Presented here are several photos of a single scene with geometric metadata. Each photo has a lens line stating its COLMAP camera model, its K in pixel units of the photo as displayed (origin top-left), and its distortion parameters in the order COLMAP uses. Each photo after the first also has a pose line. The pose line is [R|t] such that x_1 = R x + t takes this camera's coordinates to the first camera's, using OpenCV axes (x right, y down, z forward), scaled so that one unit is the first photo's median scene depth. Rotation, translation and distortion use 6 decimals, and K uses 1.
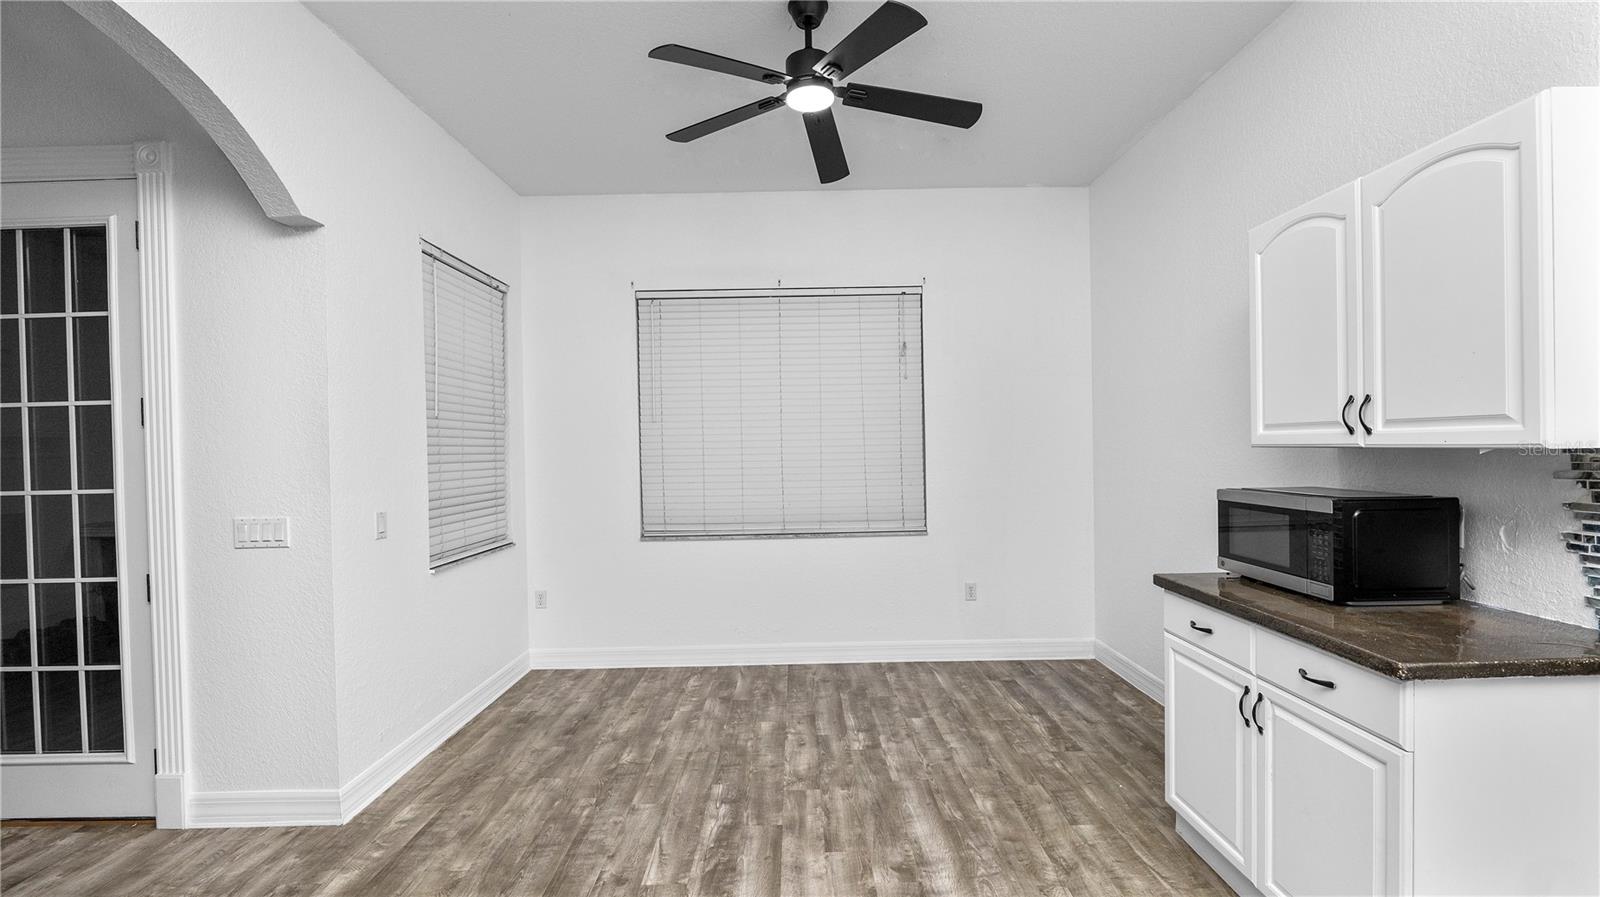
lens RADIAL K [[655.1, 0, 798.6], [0, 655.1, 453.6], [0, 0, 1]] dist [-0.010247, 0.000060]
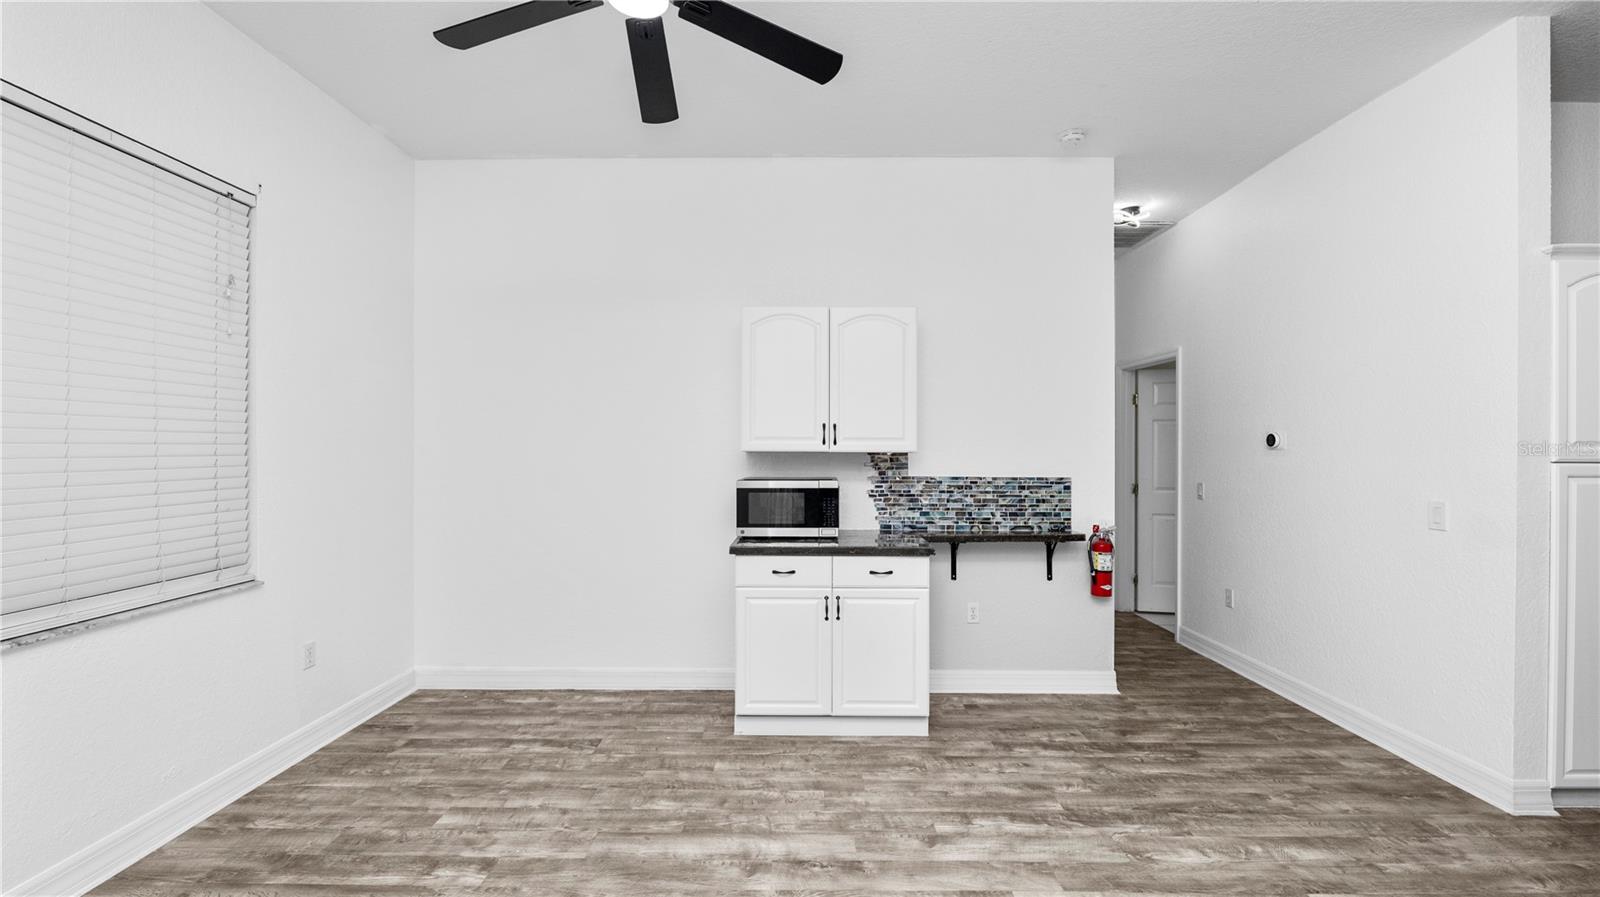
lens RADIAL K [[655.1, 0, 799.0], [0, 655.1, 447.8], [0, 0, 1]] dist [-0.010247, 0.000060]
pose [[0.012511, 0.018962, 0.999742, -0.567738], [0.008311, 0.999784, -0.019066, 0.007870], [-0.999887, 0.008548, 0.012350, 0.608187]]
